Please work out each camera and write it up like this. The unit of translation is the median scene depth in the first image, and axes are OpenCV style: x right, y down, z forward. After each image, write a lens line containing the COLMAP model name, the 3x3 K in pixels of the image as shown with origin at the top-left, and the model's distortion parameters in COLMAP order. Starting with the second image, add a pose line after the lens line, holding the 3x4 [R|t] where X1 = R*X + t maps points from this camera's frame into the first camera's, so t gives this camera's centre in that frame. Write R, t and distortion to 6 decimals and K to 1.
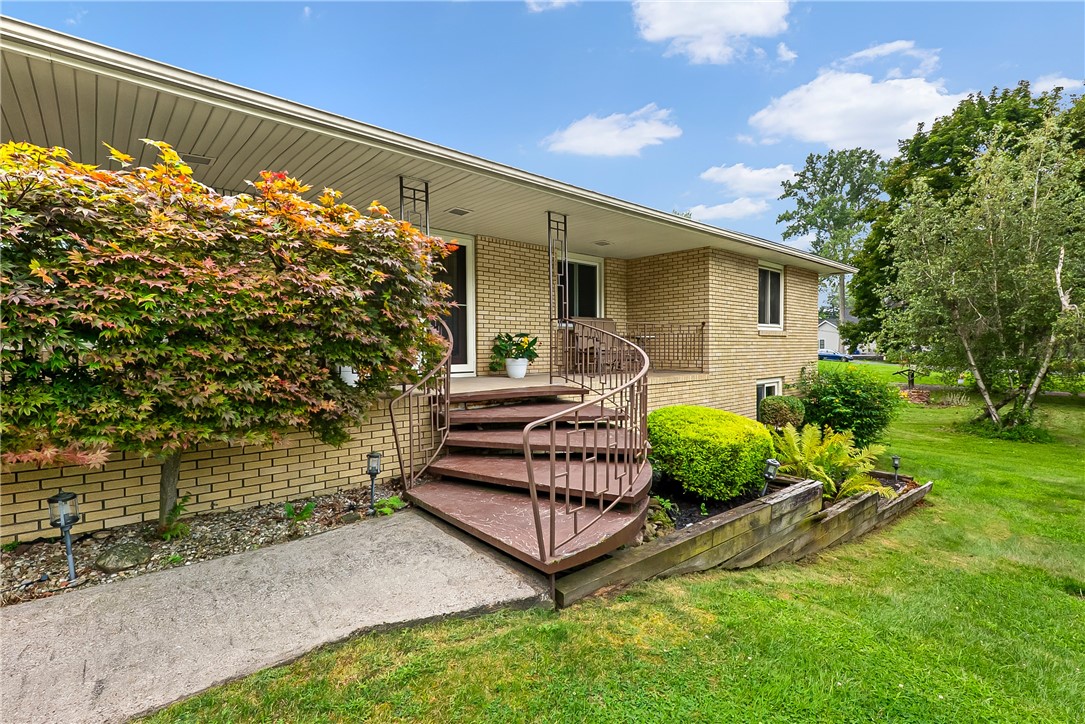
lens RADIAL K [[495.9, 0, 542.5], [0, 495.9, 362.0], [0, 0, 1]] dist [-0.000207, -0.000050]
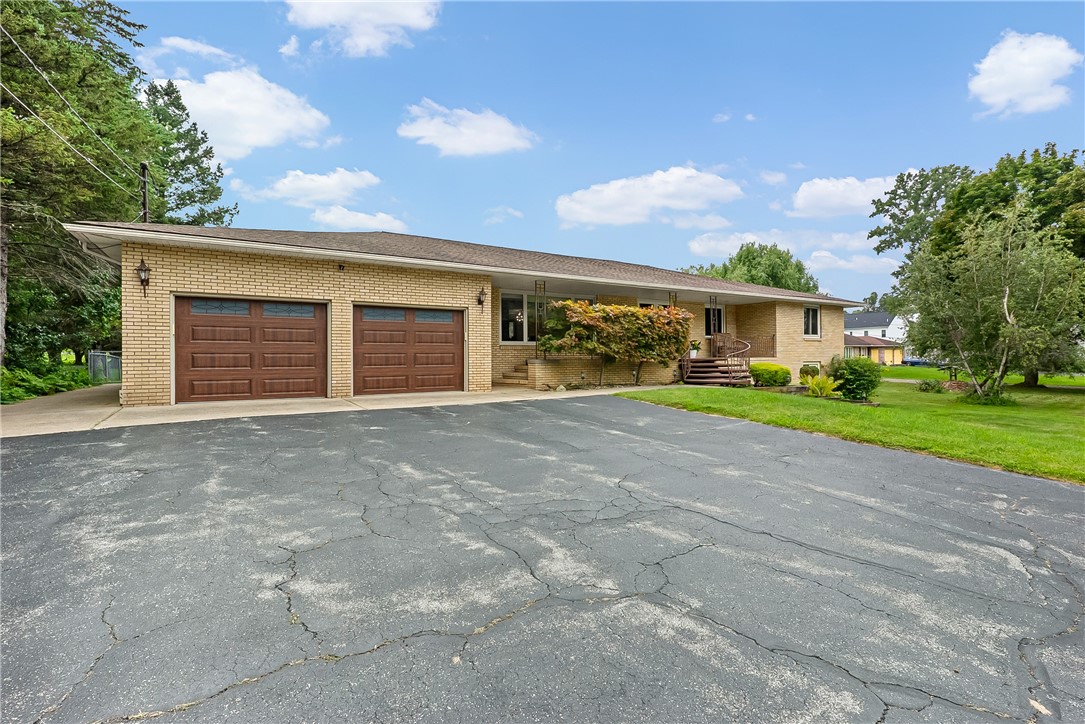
lens RADIAL K [[495.9, 0, 542.5], [0, 495.9, 362.0], [0, 0, 1]] dist [-0.000207, -0.000050]
pose [[0.985801, -0.002966, -0.167894, -0.207225], [-0.001333, 0.999674, -0.025485, 0.064979], [0.167914, 0.025347, 0.985476, -0.869159]]
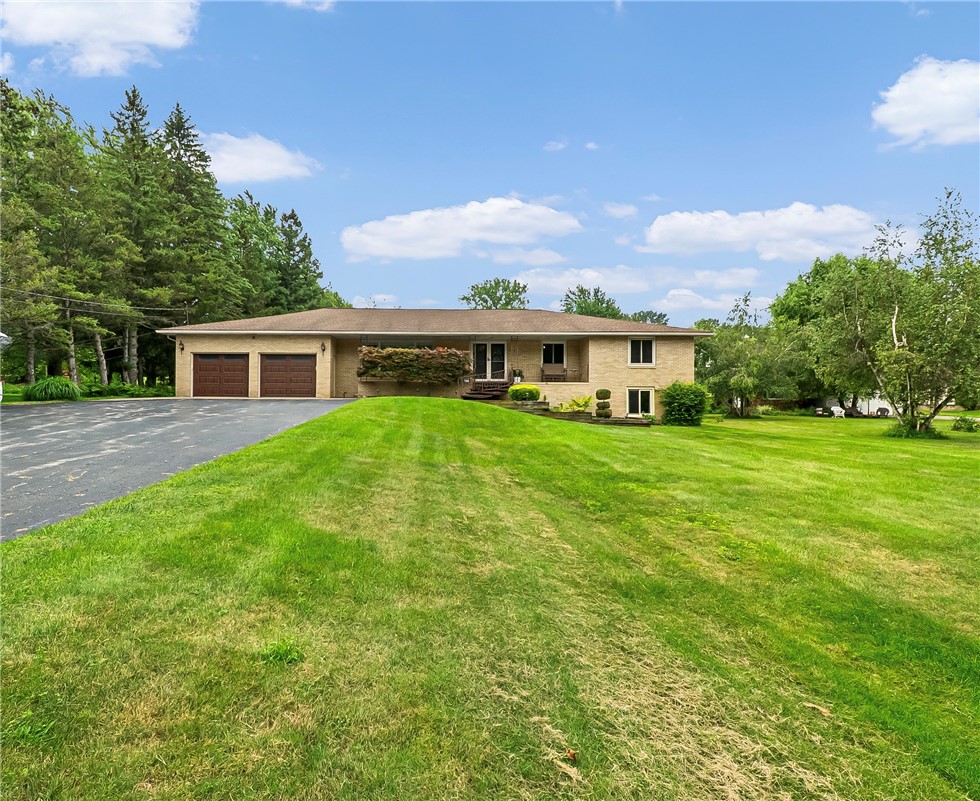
lens RADIAL K [[448.9, 0, 490.0], [0, 448.9, 400.5], [0, 0, 1]] dist [-0.001580, -0.000025]
pose [[0.752246, 0.018536, -0.658621, 0.986796], [-0.029482, 0.999550, -0.005541, 0.096787], [0.658222, 0.023586, 0.752454, -0.768910]]
